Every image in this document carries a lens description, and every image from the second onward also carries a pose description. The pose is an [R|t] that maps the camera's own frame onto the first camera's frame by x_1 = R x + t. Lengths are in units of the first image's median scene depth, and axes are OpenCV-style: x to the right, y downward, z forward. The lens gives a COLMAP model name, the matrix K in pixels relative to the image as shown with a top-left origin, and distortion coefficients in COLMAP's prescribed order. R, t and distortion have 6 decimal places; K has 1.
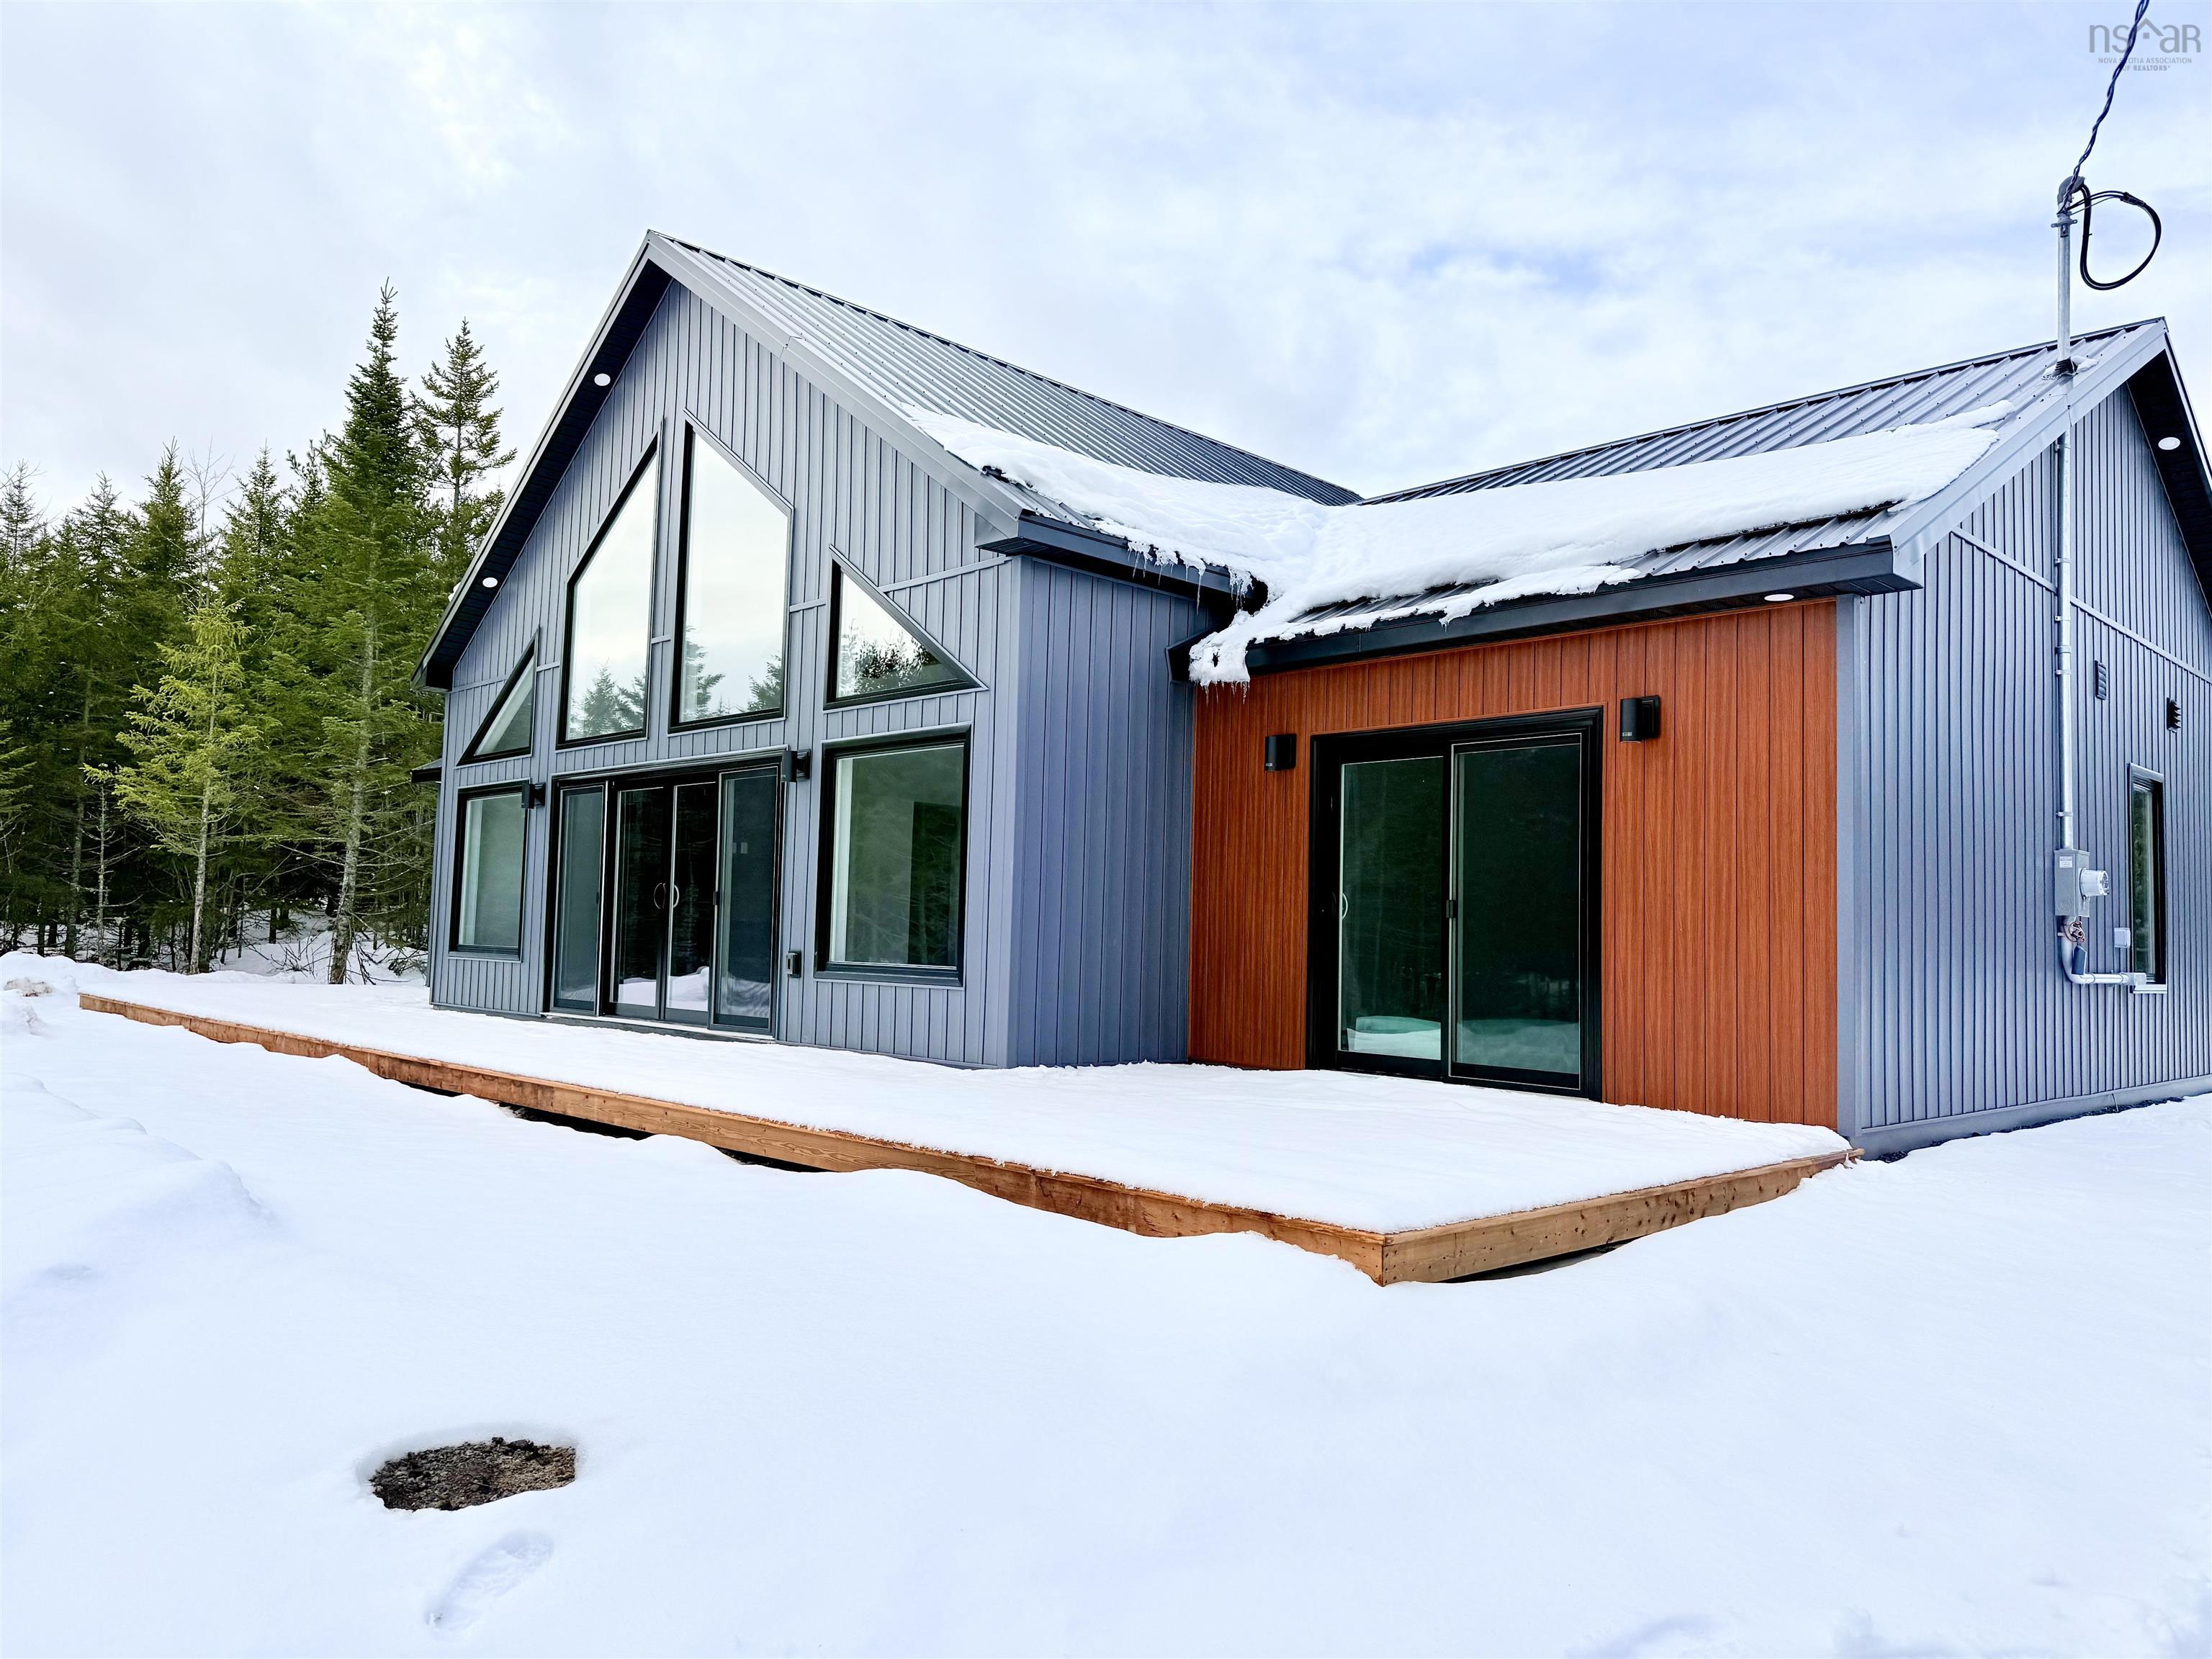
lens RADIAL K [[1540.5, 0, 1106.0], [0, 1540.5, 829.5], [0, 0, 1]] dist [0.002046, 0.001460]
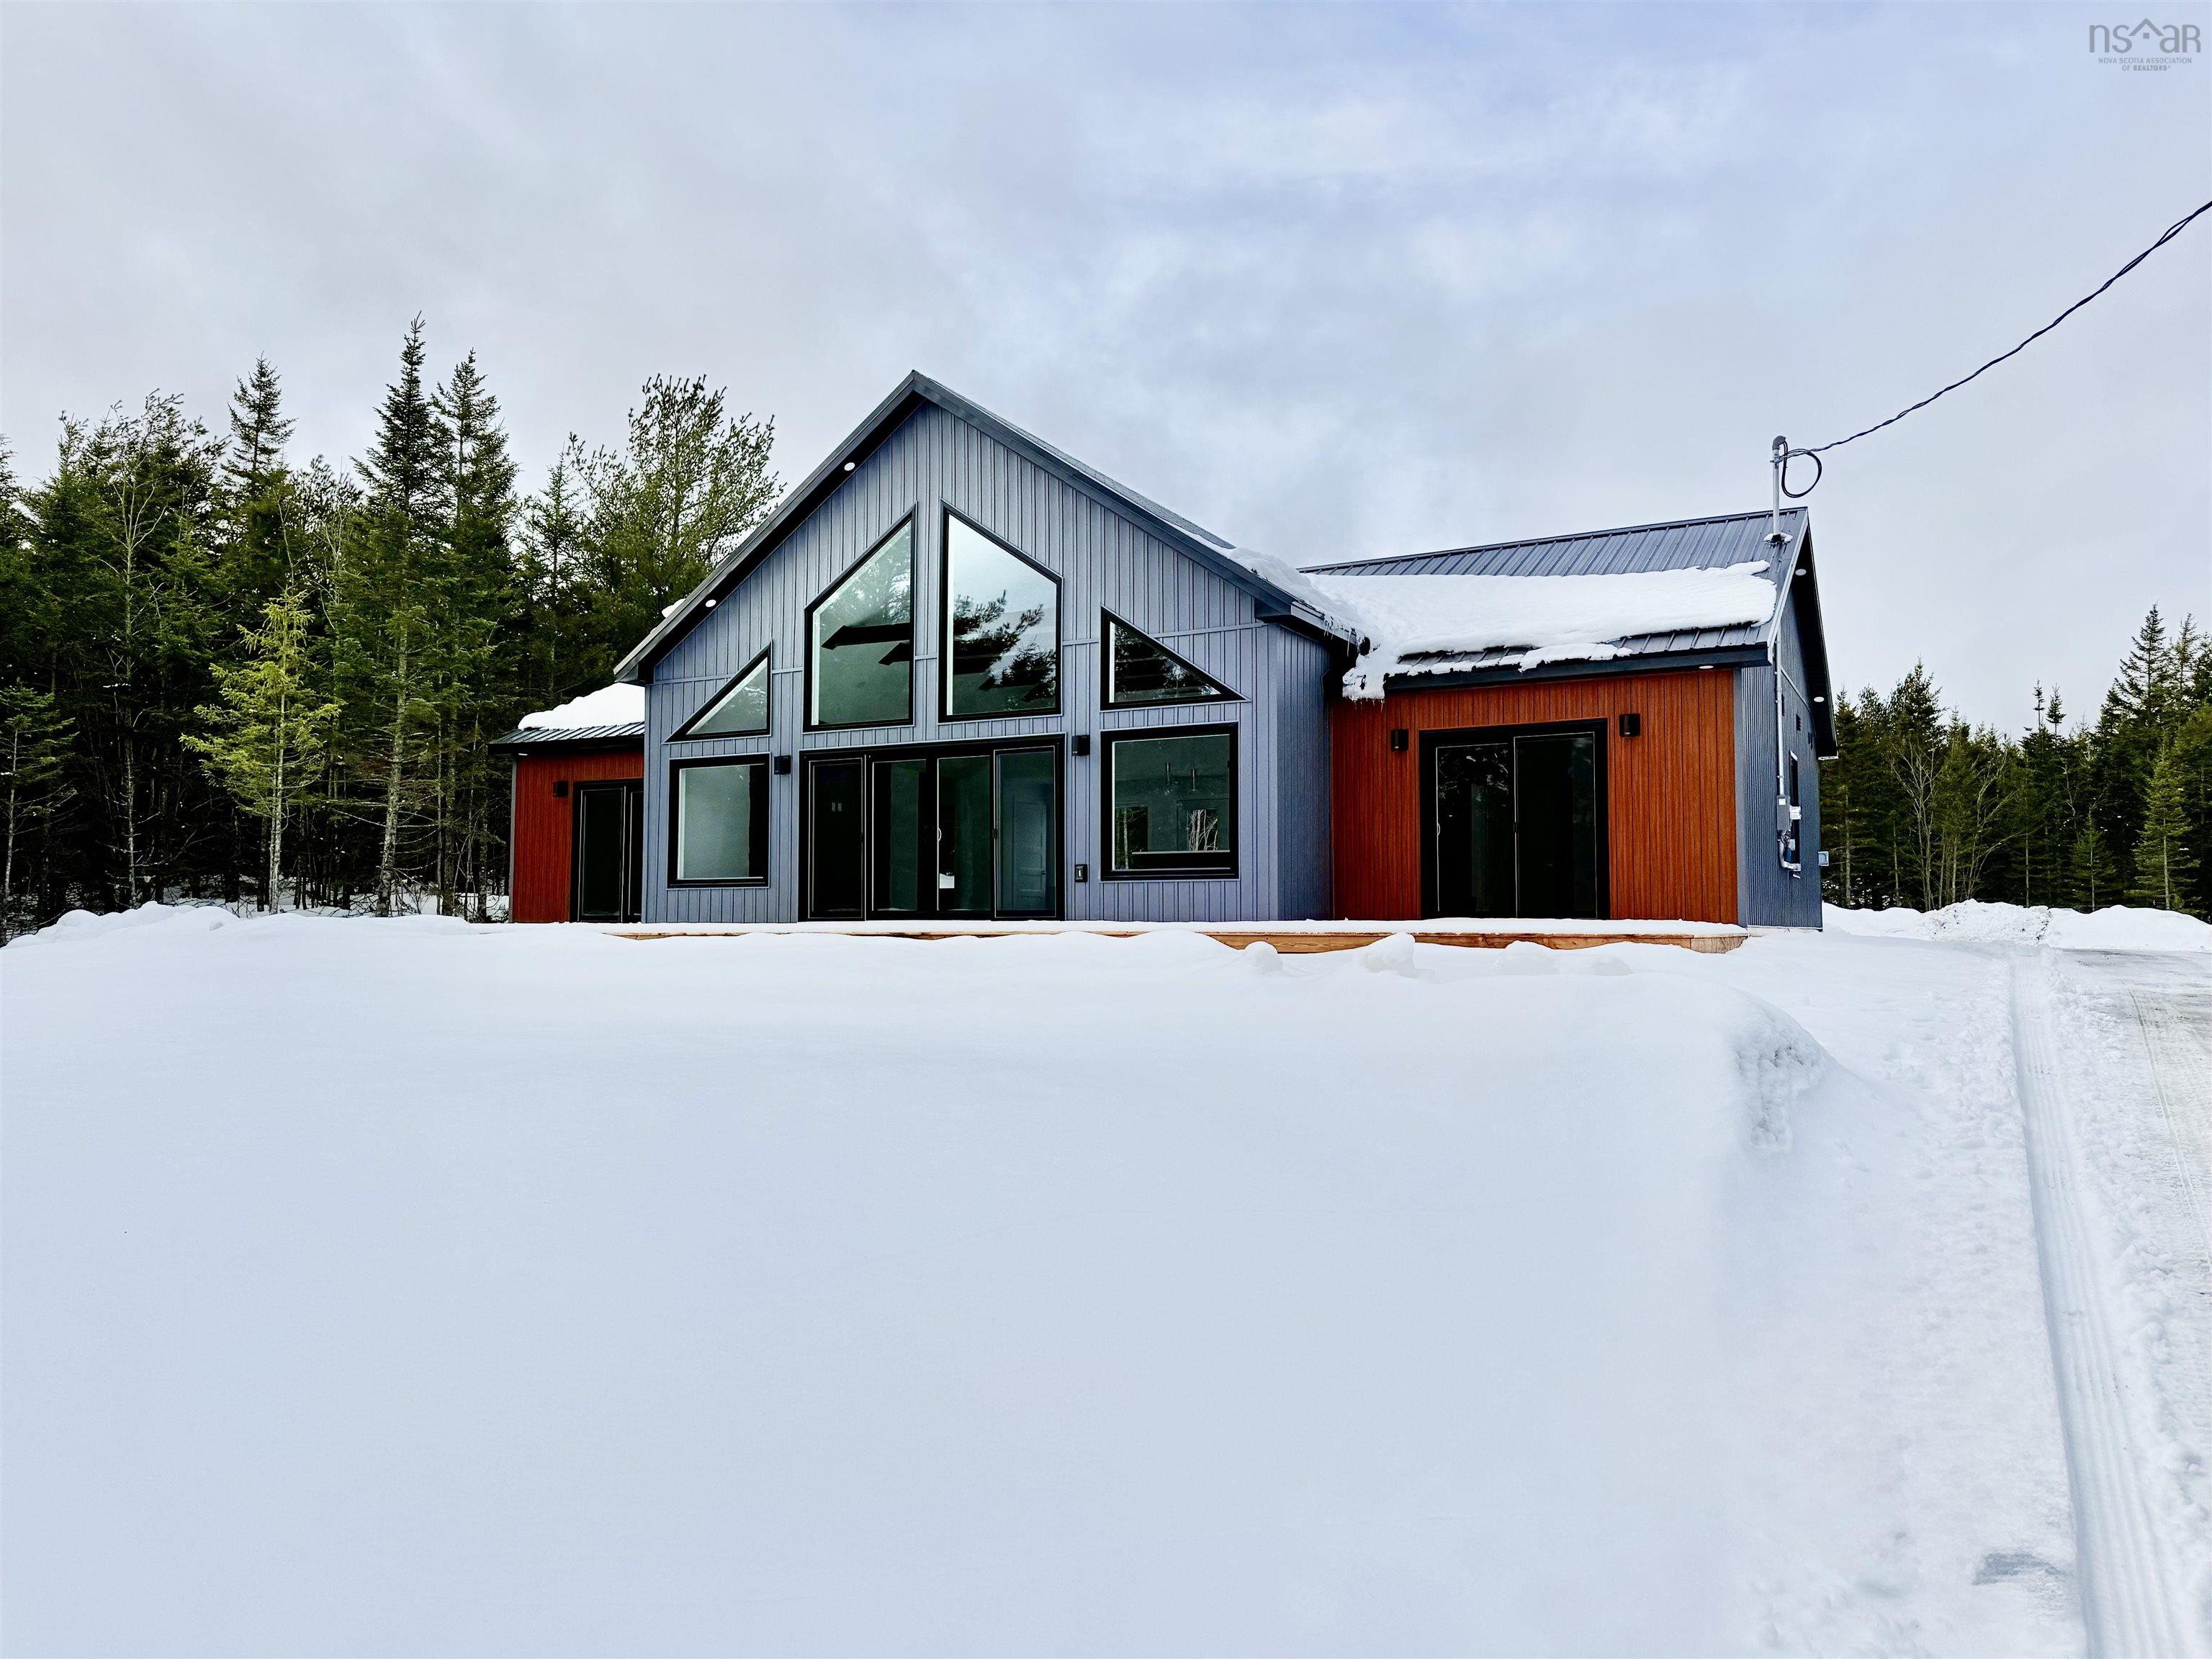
lens RADIAL K [[1550.4, 0, 1106.0], [0, 1550.4, 829.5], [0, 0, 1]] dist [0.020791, -0.001513]
pose [[0.951041, -0.007644, 0.308969, -0.725928], [0.003865, 0.999910, 0.012840, 0.025456], [-0.309040, -0.011017, 0.950985, -0.539382]]
